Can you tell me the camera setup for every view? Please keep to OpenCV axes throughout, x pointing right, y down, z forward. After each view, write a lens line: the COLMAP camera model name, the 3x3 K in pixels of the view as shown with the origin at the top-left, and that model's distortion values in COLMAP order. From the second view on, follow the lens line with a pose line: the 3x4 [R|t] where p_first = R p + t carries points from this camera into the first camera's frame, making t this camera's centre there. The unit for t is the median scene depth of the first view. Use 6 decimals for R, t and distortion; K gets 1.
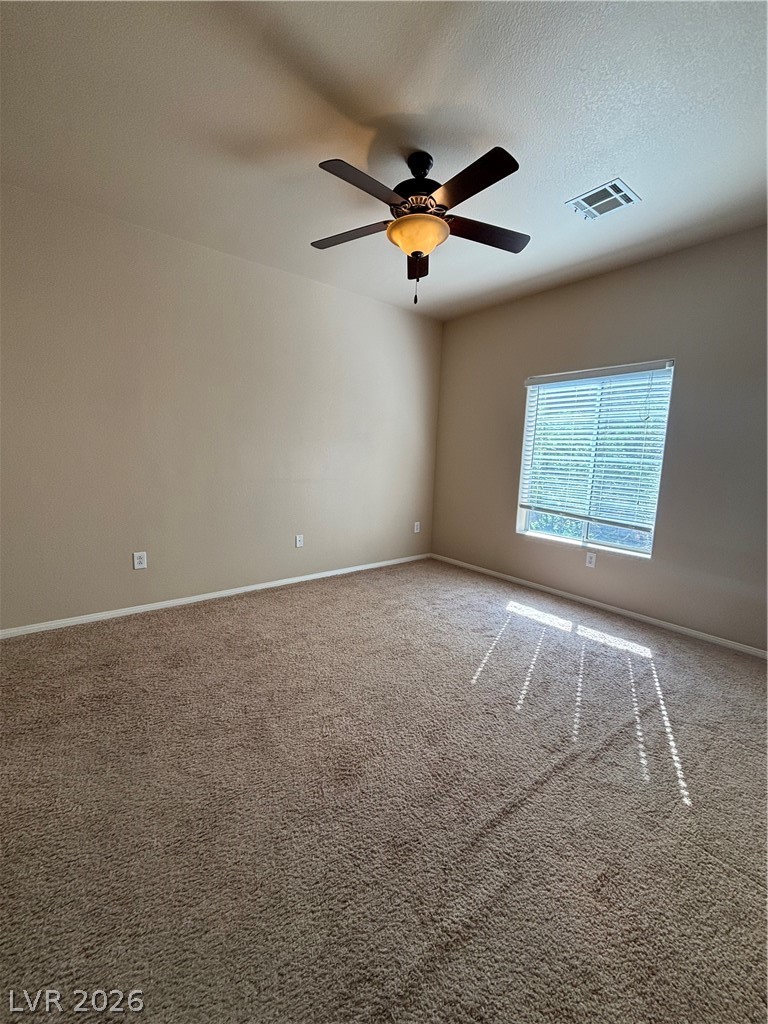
lens RADIAL K [[415.2, 0, 385.2], [0, 415.2, 513.7], [0, 0, 1]] dist [0.000529, -0.000312]
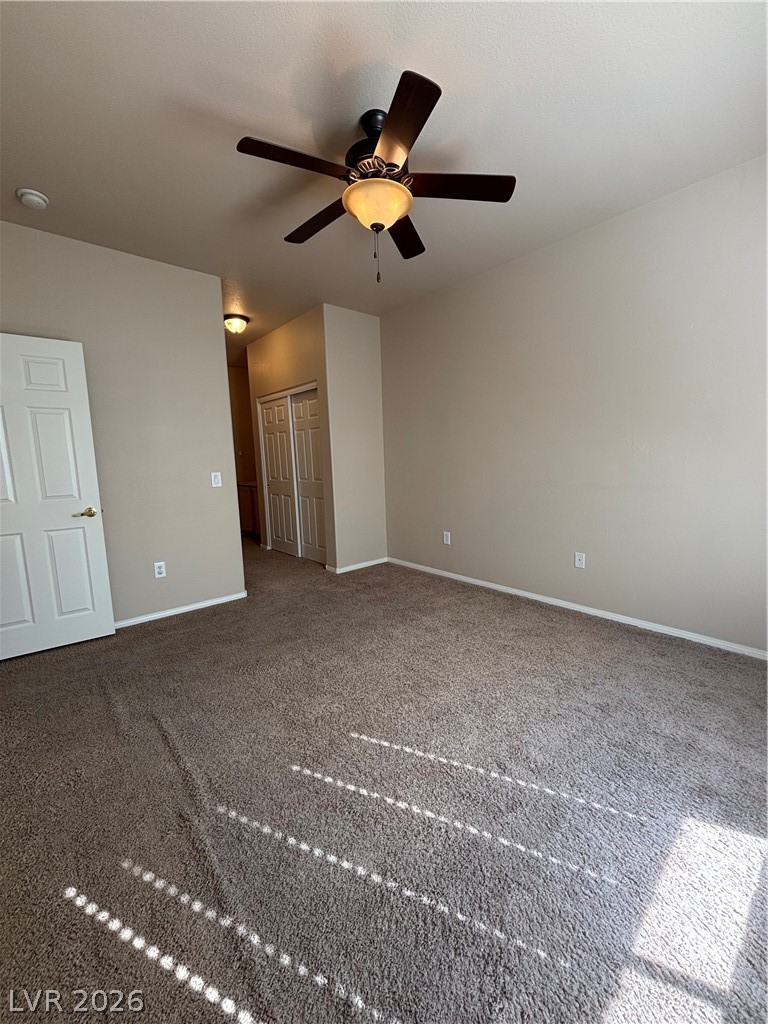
lens RADIAL K [[415.9, 0, 385.4], [0, 415.9, 511.3], [0, 0, 1]] dist [0.010501, -0.003583]
pose [[0.045941, 0.101733, -0.993750, 0.753447], [-0.124848, 0.987586, 0.095330, -0.077776], [0.991112, 0.119688, 0.058071, 0.753534]]
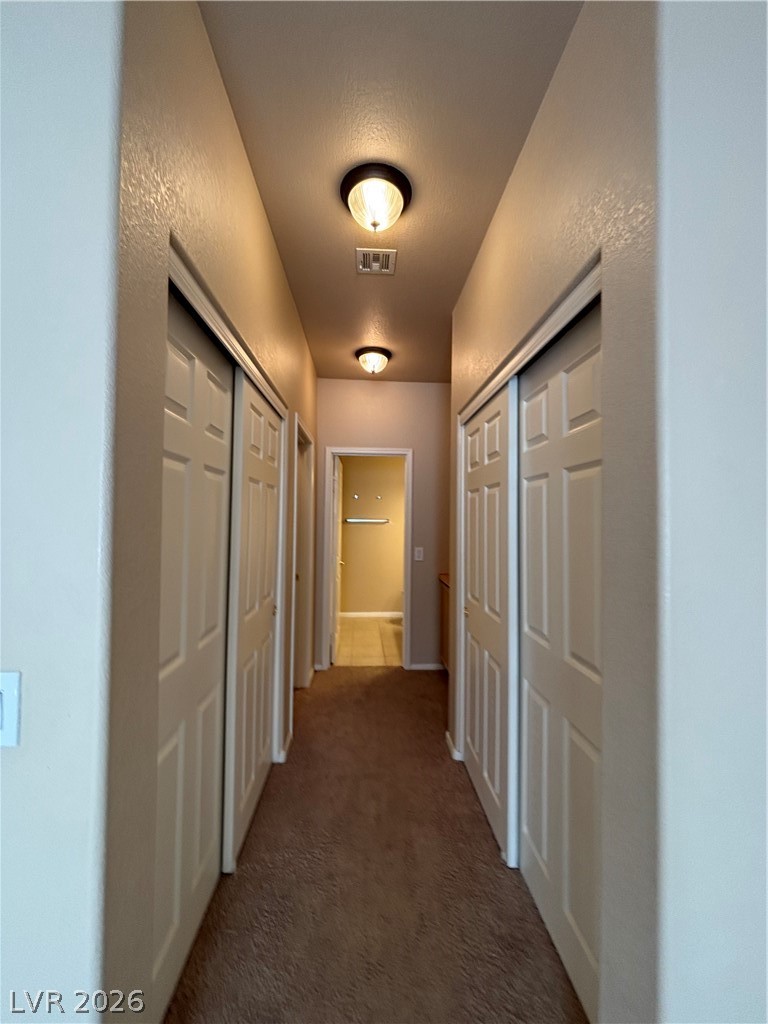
lens RADIAL K [[415.2, 0, 385.2], [0, 415.2, 513.7], [0, 0, 1]] dist [0.000529, -0.000312]
pose [[-0.577328, -0.046569, -0.815183, -0.403510], [-0.155870, 0.986298, 0.054045, -0.150023], [0.801497, 0.158264, -0.576676, 0.631158]]
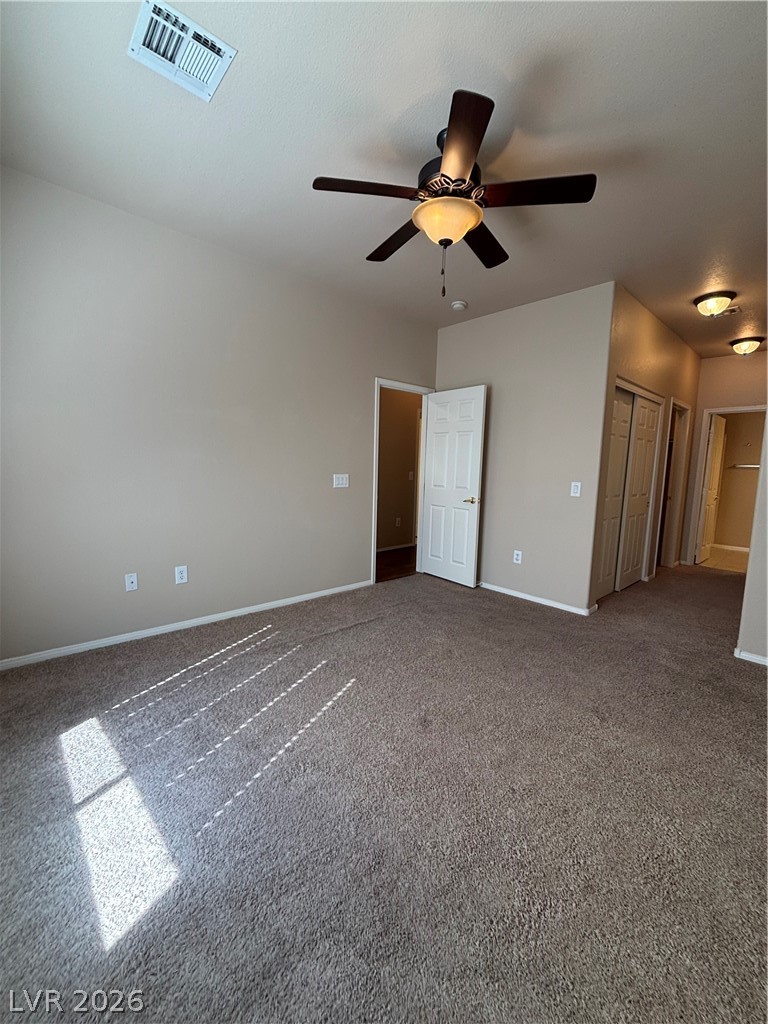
lens RADIAL K [[415.2, 0, 385.2], [0, 415.2, 513.7], [0, 0, 1]] dist [0.000529, -0.000312]
pose [[-0.995288, -0.044455, -0.086170, 0.181835], [-0.066322, 0.960415, 0.270565, -0.215773], [0.070731, 0.275005, -0.958838, 1.473209]]
